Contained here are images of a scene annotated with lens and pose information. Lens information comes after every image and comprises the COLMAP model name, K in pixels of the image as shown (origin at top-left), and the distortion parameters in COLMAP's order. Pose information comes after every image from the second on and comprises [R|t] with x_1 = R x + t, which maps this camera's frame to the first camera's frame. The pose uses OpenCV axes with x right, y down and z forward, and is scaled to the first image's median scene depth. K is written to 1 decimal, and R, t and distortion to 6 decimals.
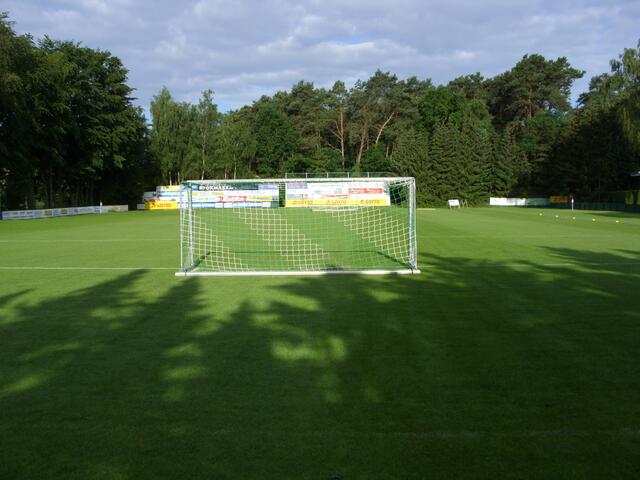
lens RADIAL K [[668.3, 0, 320.0], [0, 668.3, 240.0], [0, 0, 1]] dist [-0.217238, 0.254105]
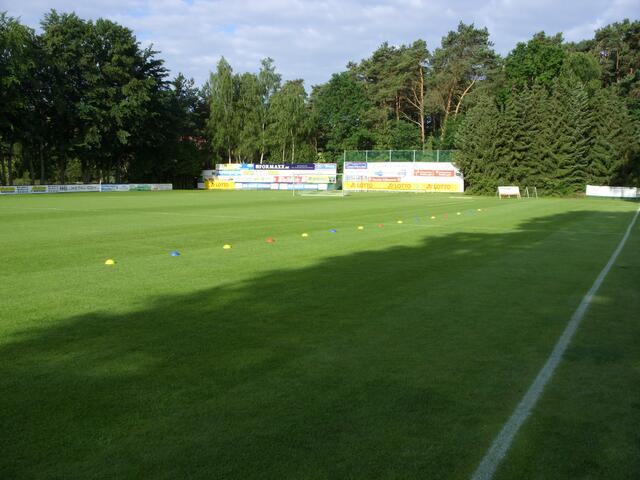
lens RADIAL K [[668.3, 0, 320.0], [0, 668.3, 240.0], [0, 0, 1]] dist [-0.217238, 0.254105]
pose [[0.903708, 0.057567, -0.424261, 0.289450], [-0.045957, 0.998237, 0.037557, -0.016472], [0.425675, -0.014443, 0.904761, 0.212629]]
